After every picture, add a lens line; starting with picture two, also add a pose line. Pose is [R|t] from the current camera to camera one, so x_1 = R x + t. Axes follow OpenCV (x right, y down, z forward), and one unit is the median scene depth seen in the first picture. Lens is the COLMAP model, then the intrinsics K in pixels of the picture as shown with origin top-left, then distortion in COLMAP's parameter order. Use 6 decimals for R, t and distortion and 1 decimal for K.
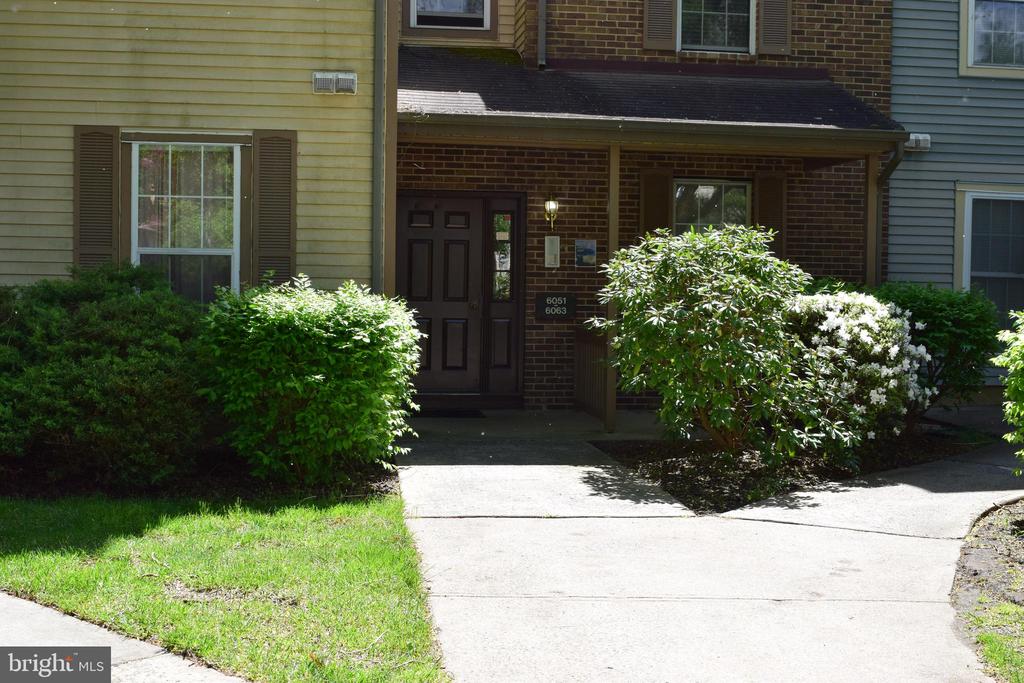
lens RADIAL K [[1399.9, 0, 511.0], [0, 1399.9, 338.5], [0, 0, 1]] dist [-0.048467, 0.000000]
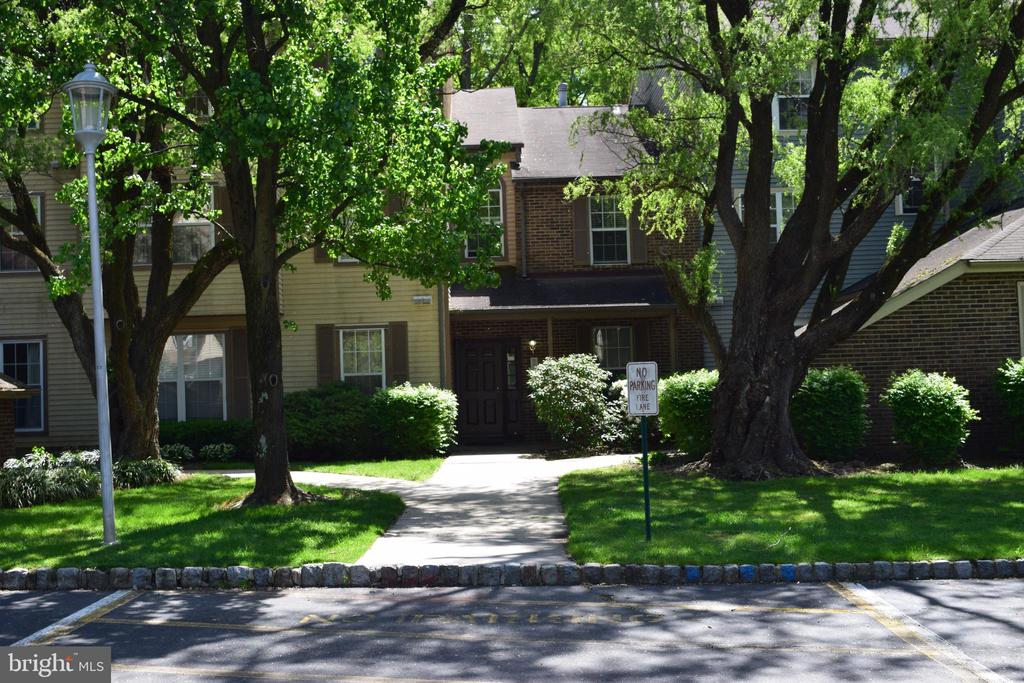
lens RADIAL K [[1399.9, 0, 512.0], [0, 1399.9, 343.2], [0, 0, 1]] dist [-0.048467, 0.000000]
pose [[0.992484, -0.048578, -0.112316, 0.290846], [0.041116, 0.996849, -0.067830, 0.057785], [0.115257, 0.062702, 0.991355, -1.344516]]
